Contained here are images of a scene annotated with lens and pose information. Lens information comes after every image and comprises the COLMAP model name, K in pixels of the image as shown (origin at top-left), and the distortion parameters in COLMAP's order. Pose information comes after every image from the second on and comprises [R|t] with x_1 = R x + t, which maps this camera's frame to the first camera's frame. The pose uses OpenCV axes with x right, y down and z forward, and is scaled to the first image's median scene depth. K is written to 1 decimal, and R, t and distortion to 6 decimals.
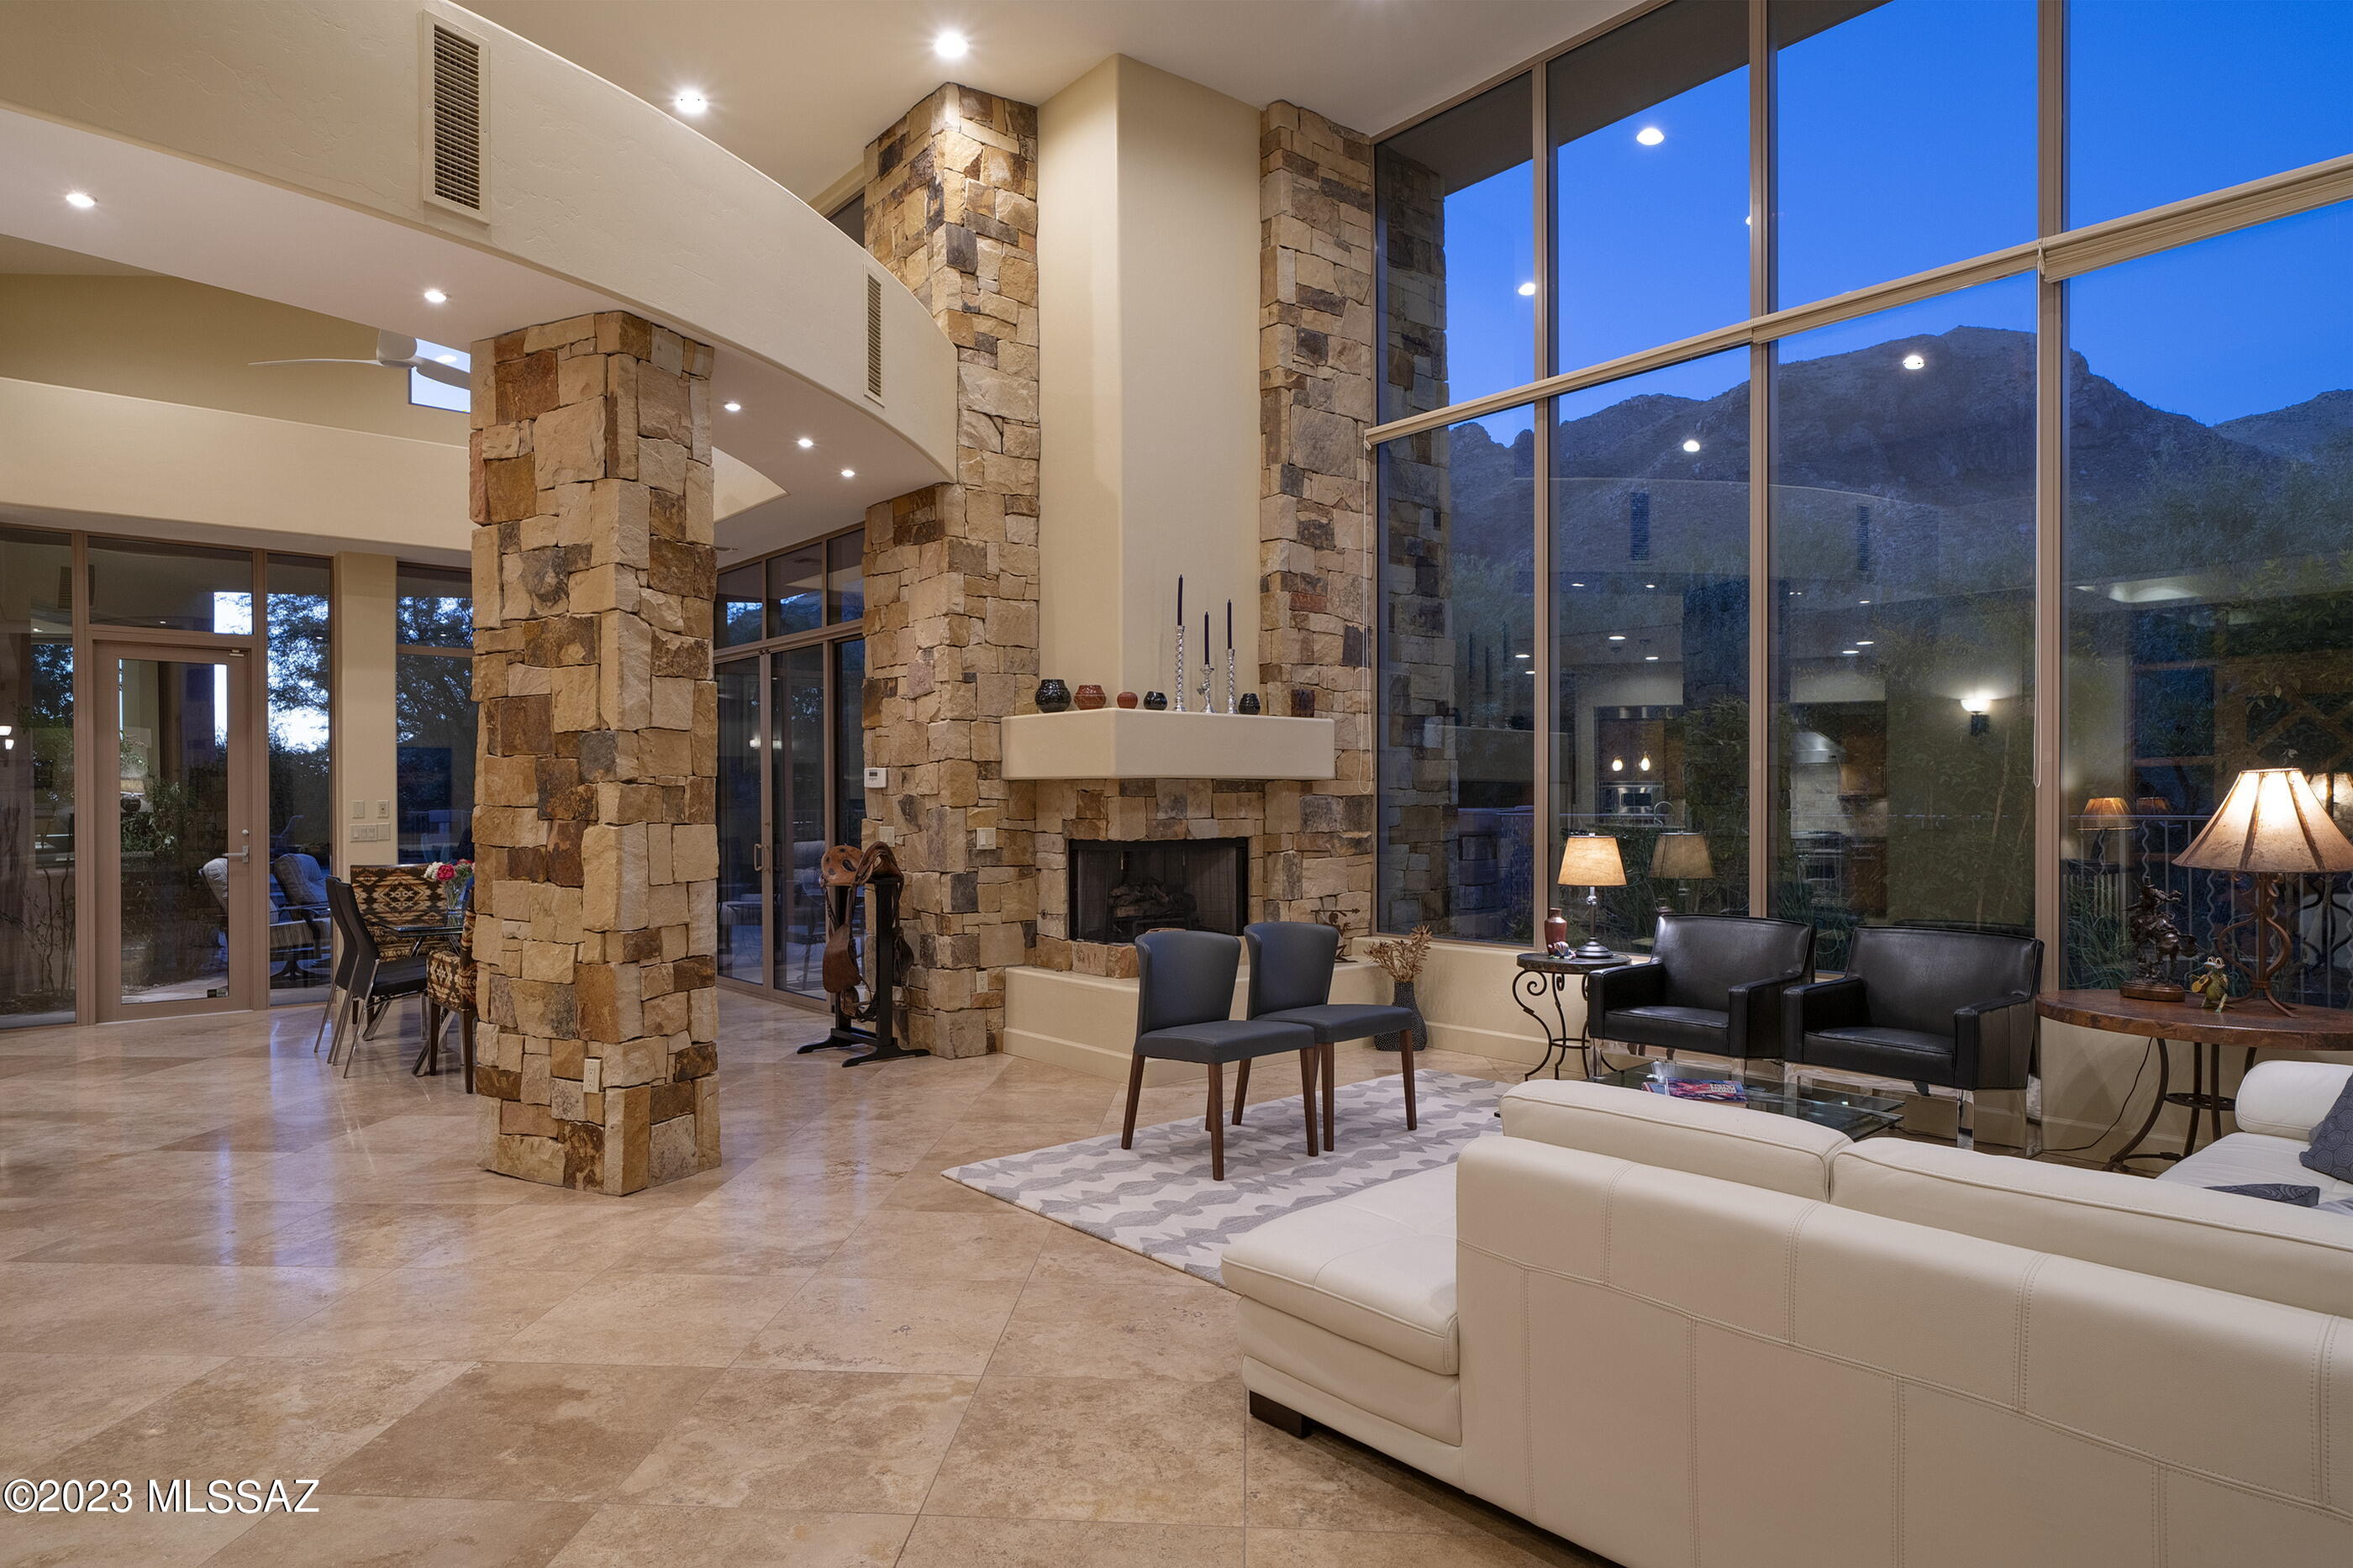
lens RADIAL K [[1349.2, 0, 1165.7], [0, 1349.2, 805.1], [0, 0, 1]] dist [0.000871, 0.000872]
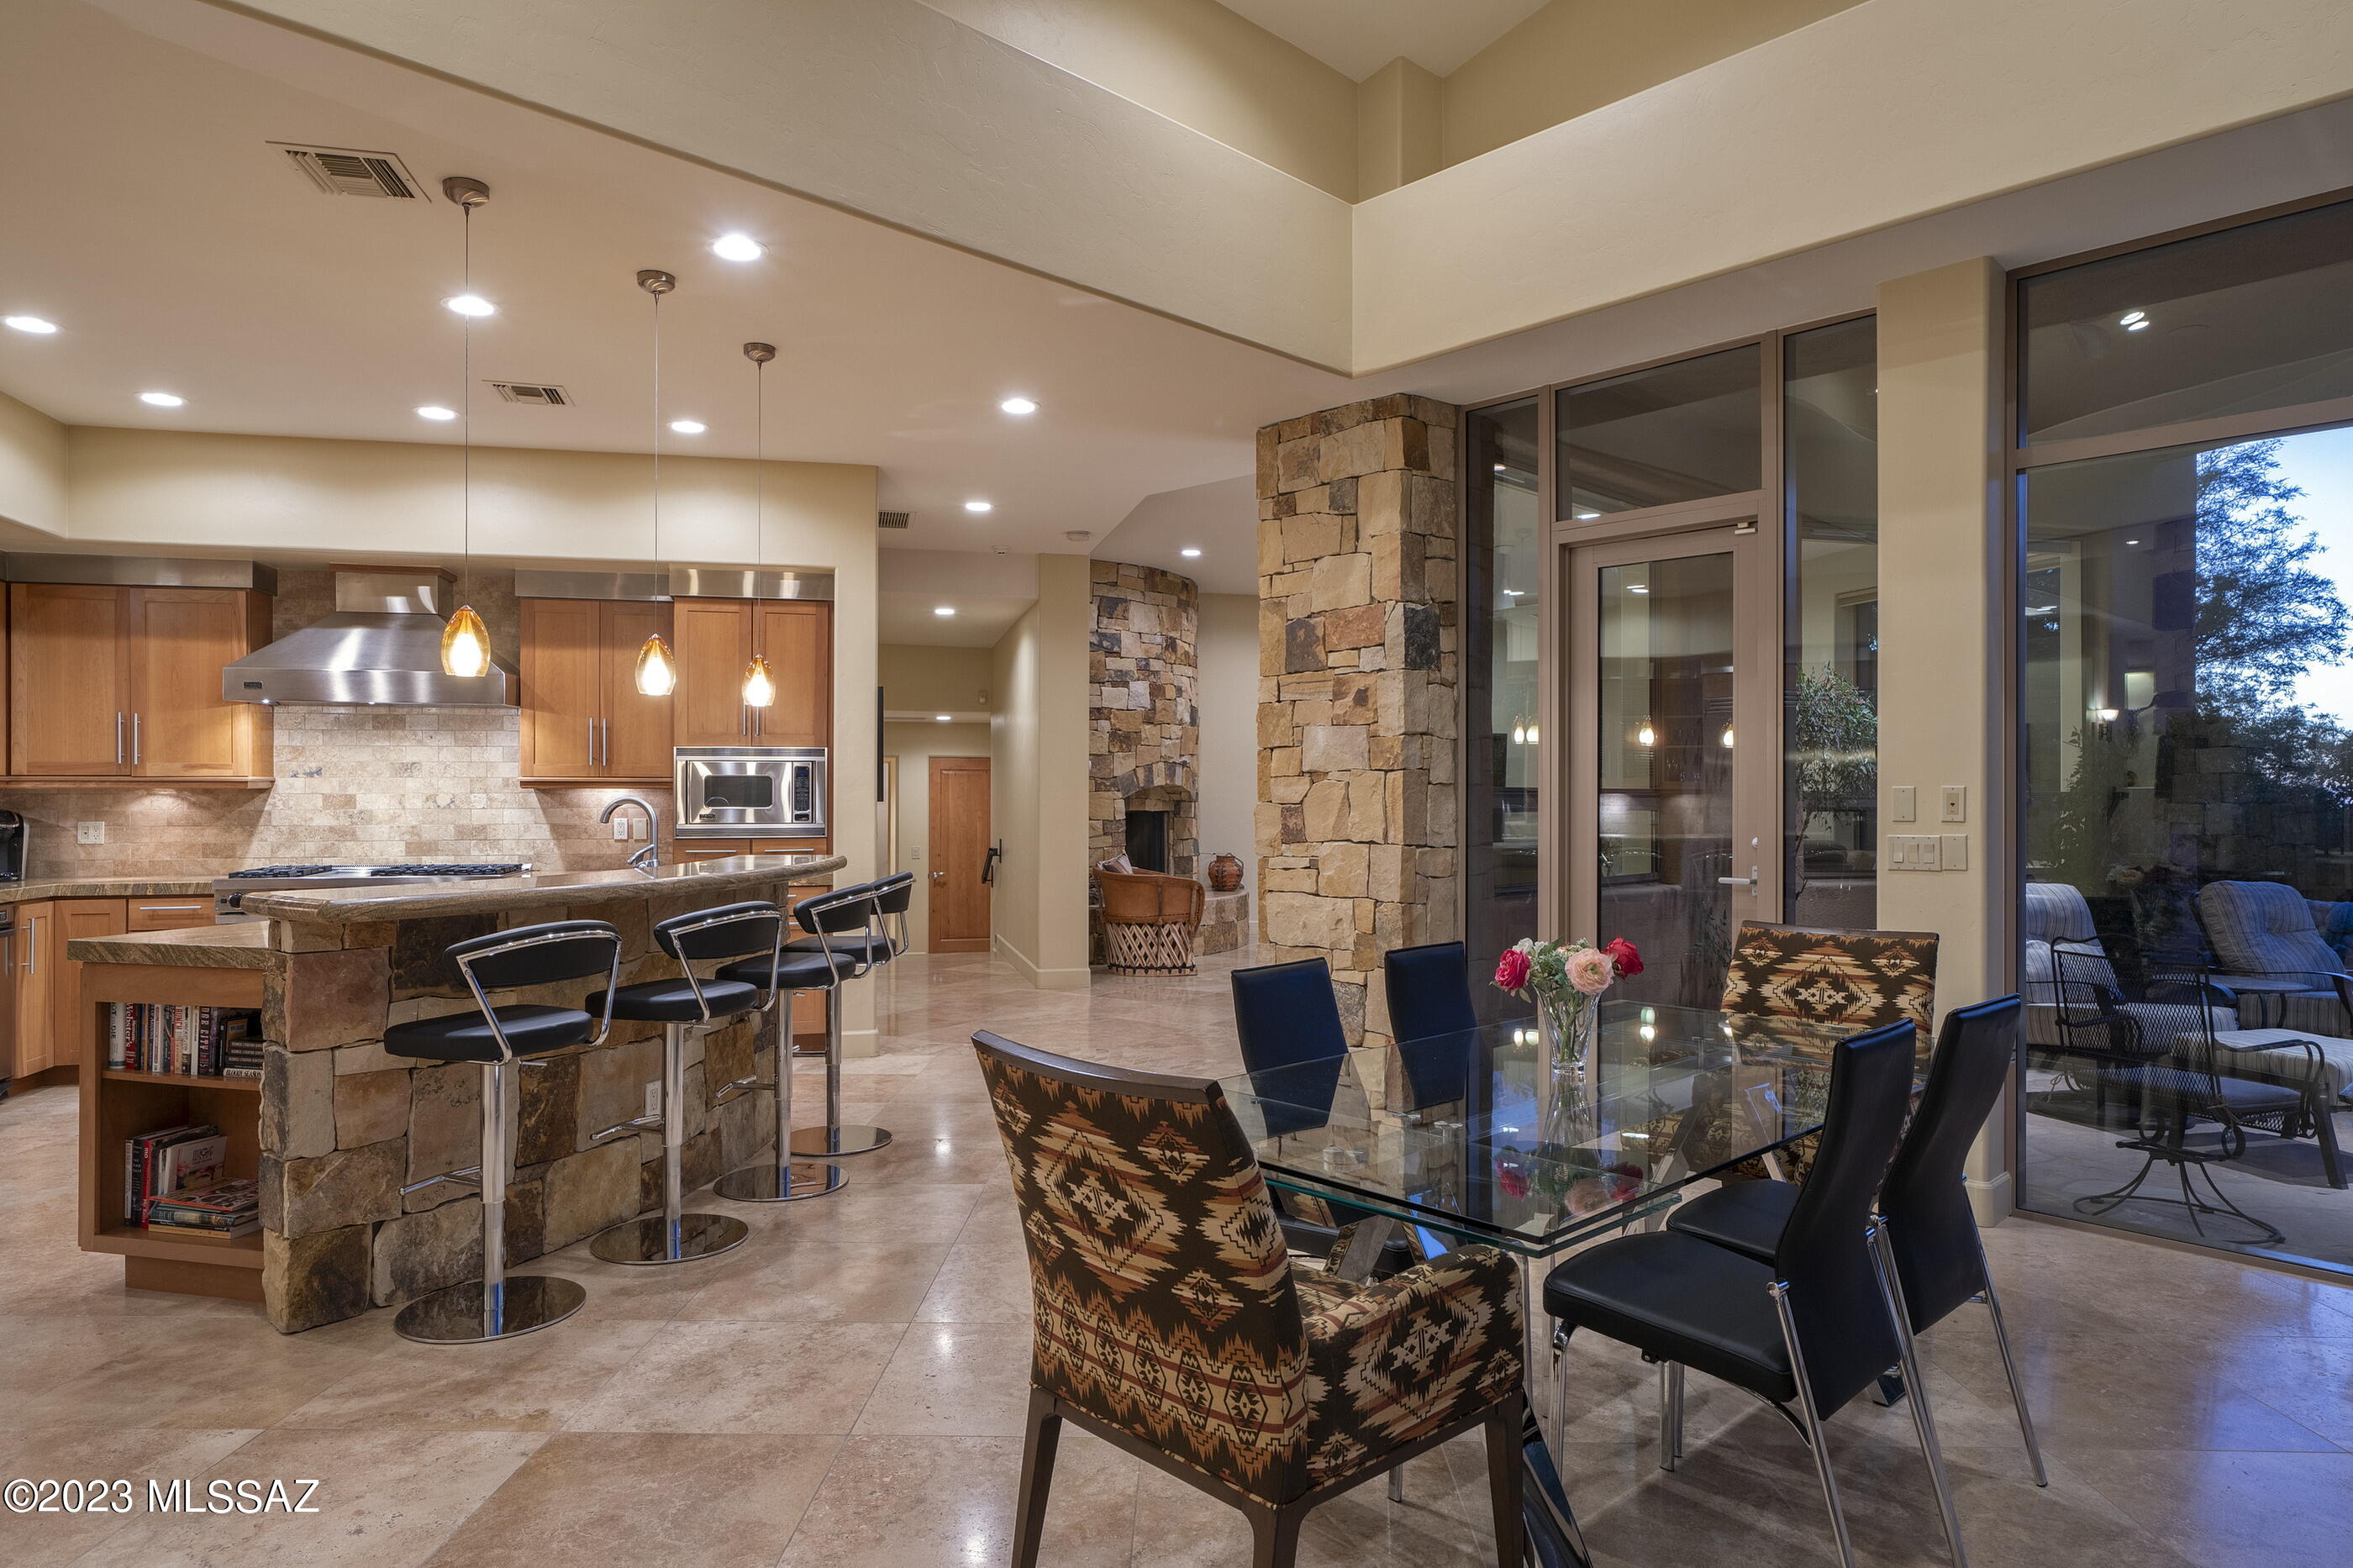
lens RADIAL K [[1364.7, 0, 1181.8], [0, 1364.7, 785.6], [0, 0, 1]] dist [0.004742, 0.000700]
pose [[0.048558, -0.001504, -0.998819, -0.222840], [-0.004383, 0.999989, -0.001719, -0.002913], [0.998811, 0.004462, 0.048551, 1.340857]]
